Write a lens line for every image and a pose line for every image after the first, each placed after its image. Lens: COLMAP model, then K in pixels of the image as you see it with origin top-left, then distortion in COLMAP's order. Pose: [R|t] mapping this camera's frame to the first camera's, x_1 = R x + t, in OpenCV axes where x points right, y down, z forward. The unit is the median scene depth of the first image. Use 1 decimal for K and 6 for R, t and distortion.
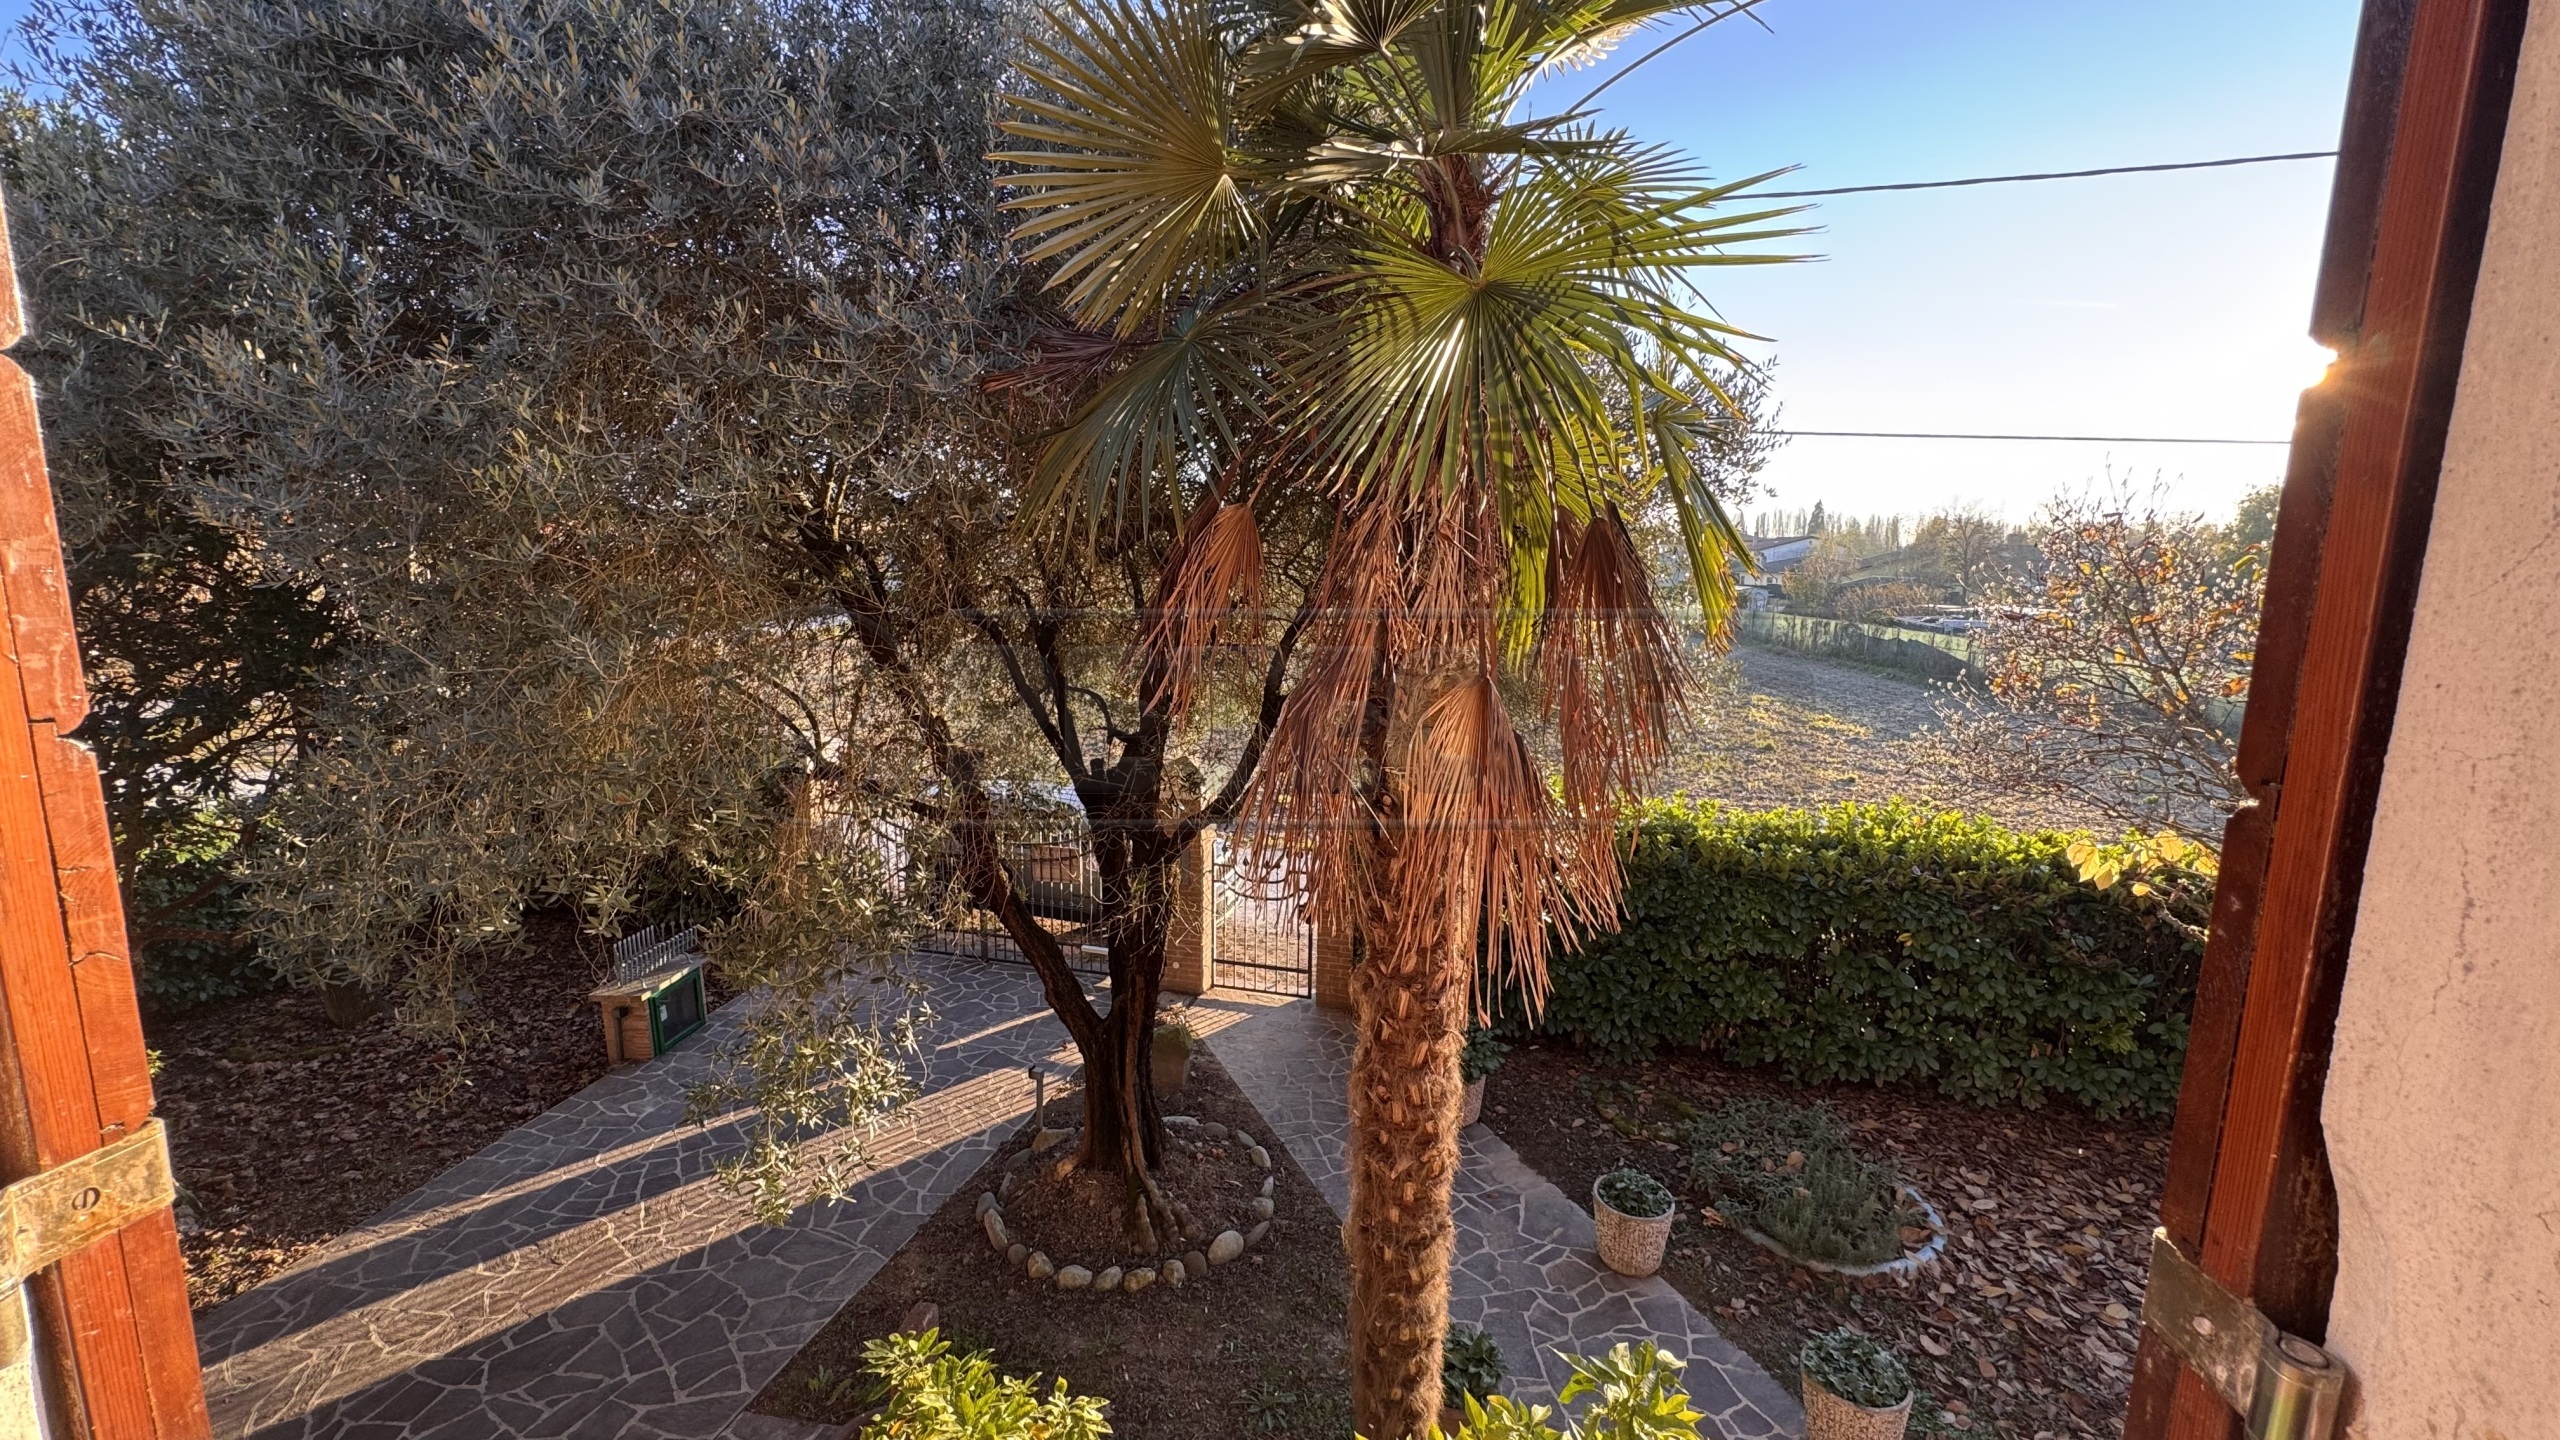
lens RADIAL K [[1020.7, 0, 1276.6], [0, 1020.7, 714.1], [0, 0, 1]] dist [0.000333, 0.000090]
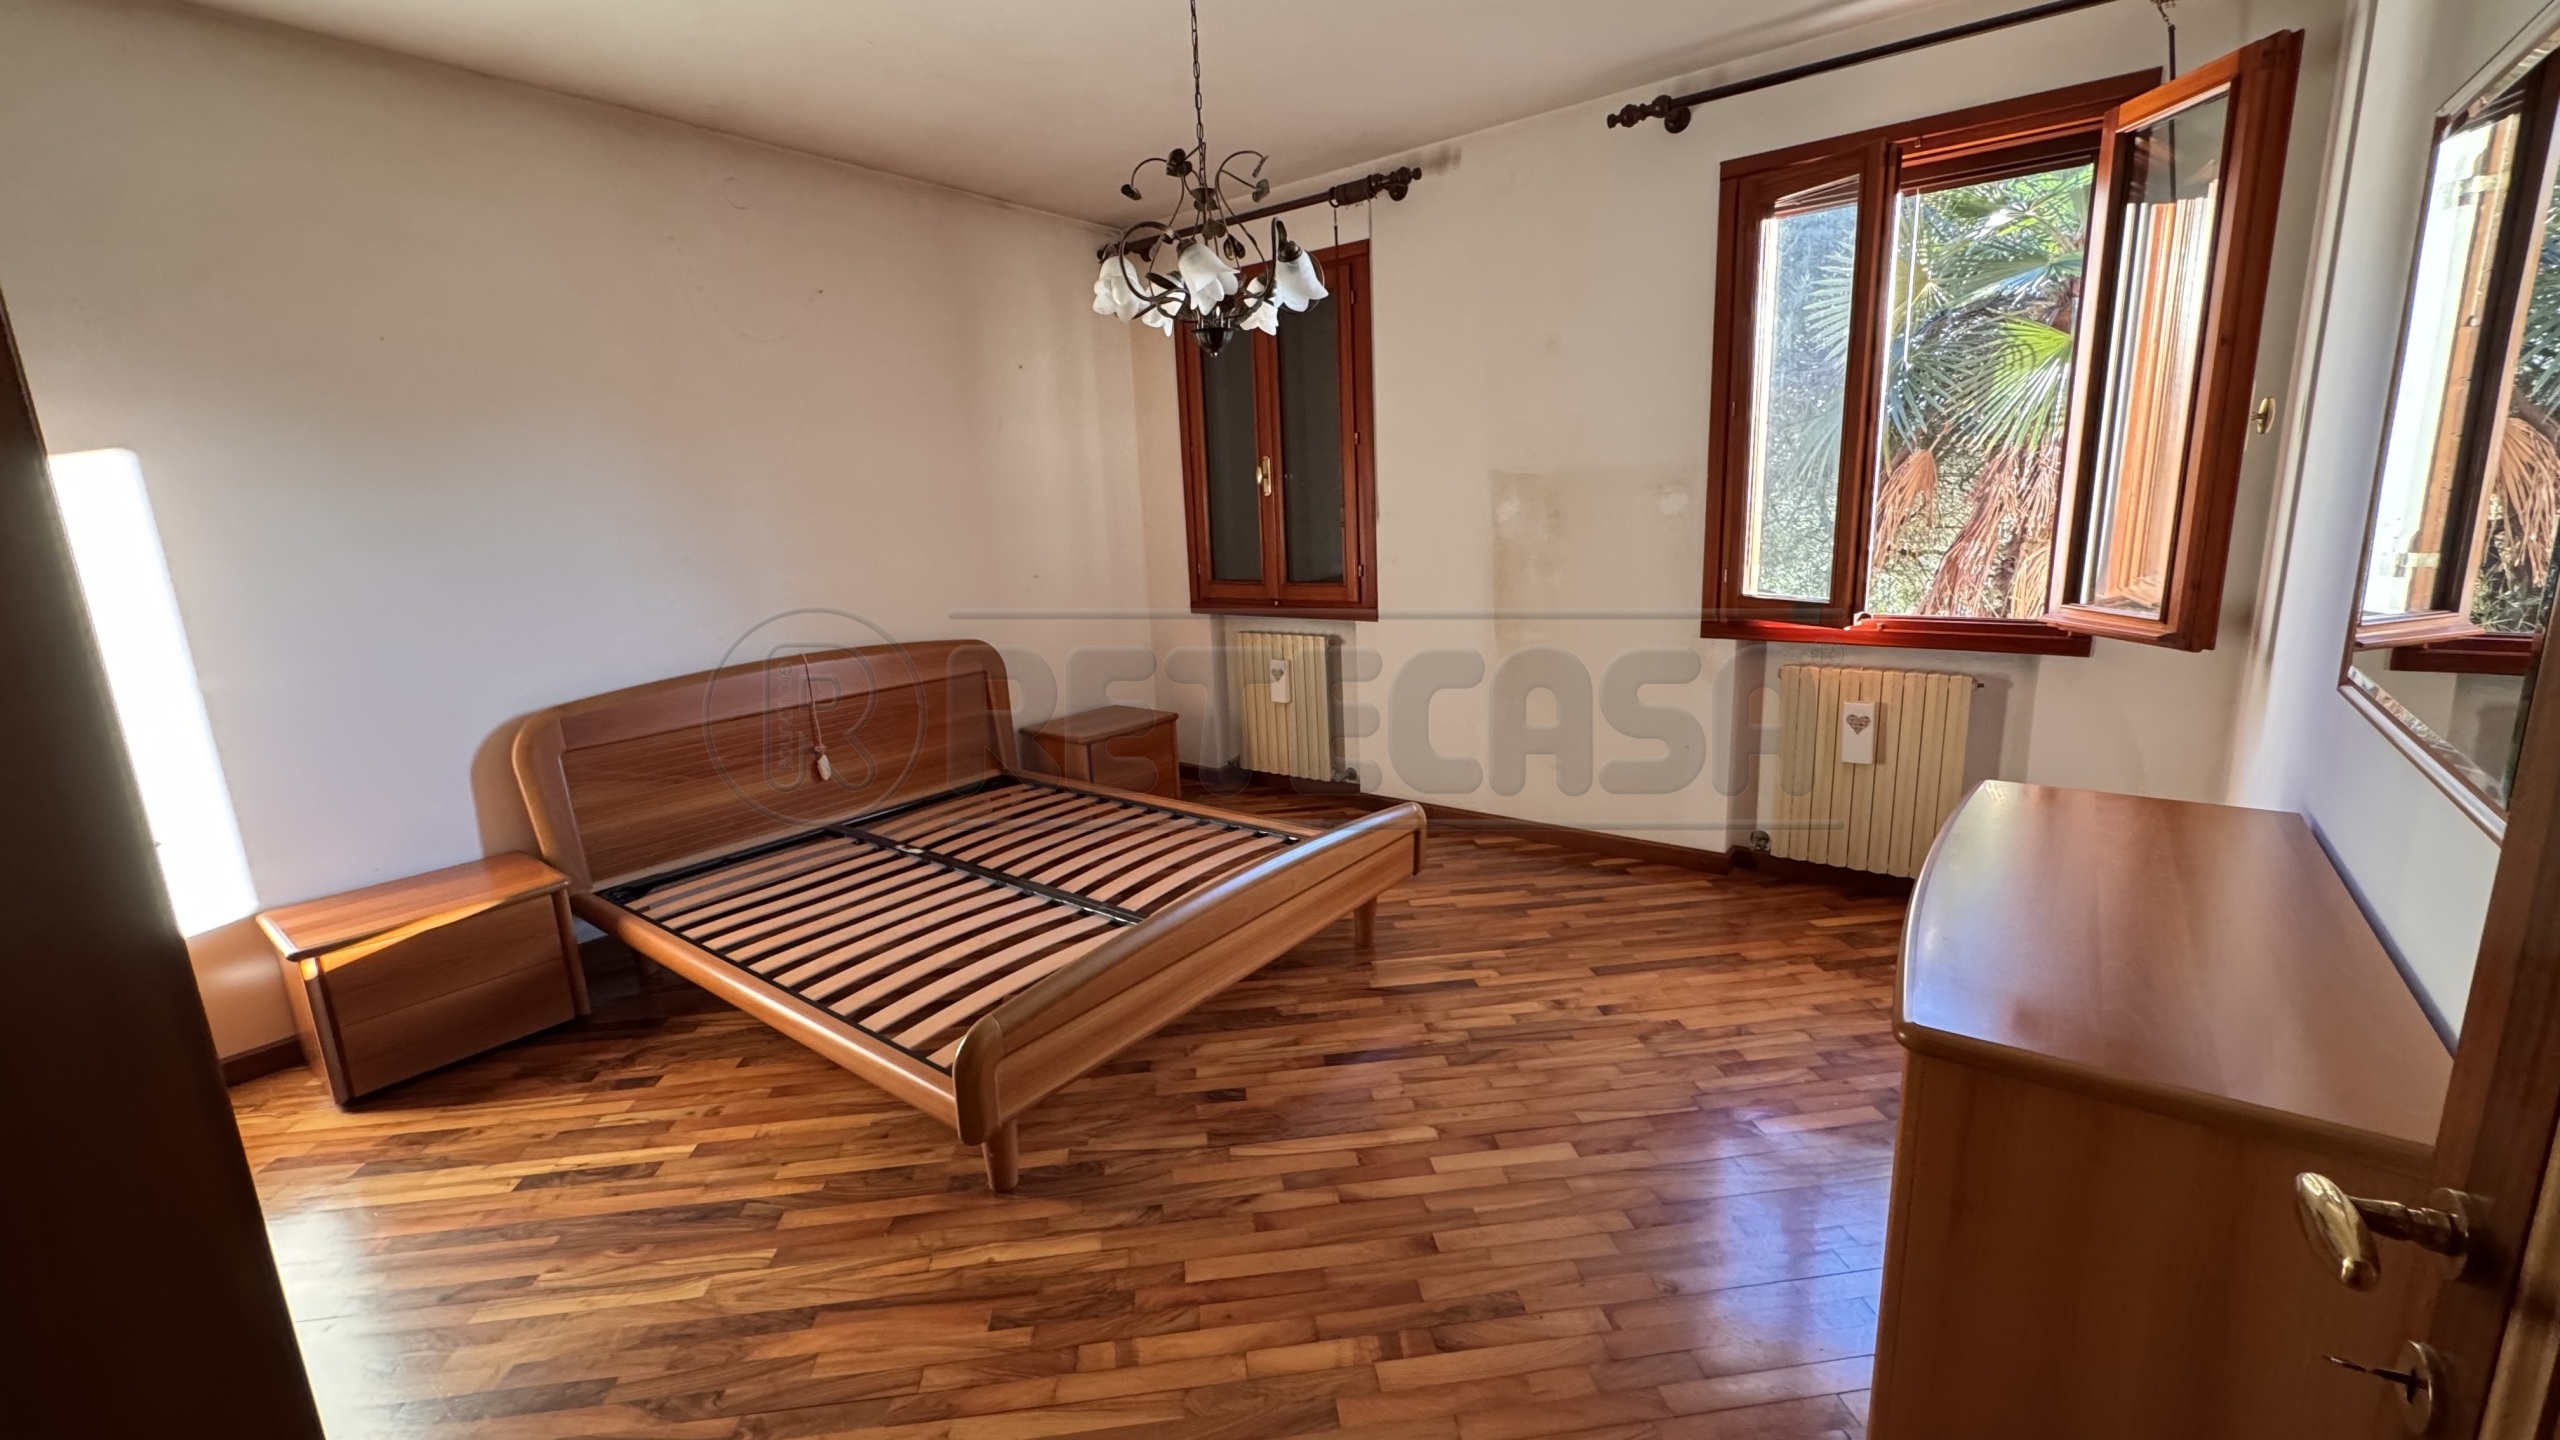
lens RADIAL K [[1020.7, 0, 1276.6], [0, 1020.7, 714.1], [0, 0, 1]] dist [0.000333, 0.000090]
pose [[0.834172, 0.064995, -0.547661, 0.036785], [-0.031146, 0.996998, 0.070881, 0.216018], [0.550624, -0.042069, 0.833693, -1.495529]]
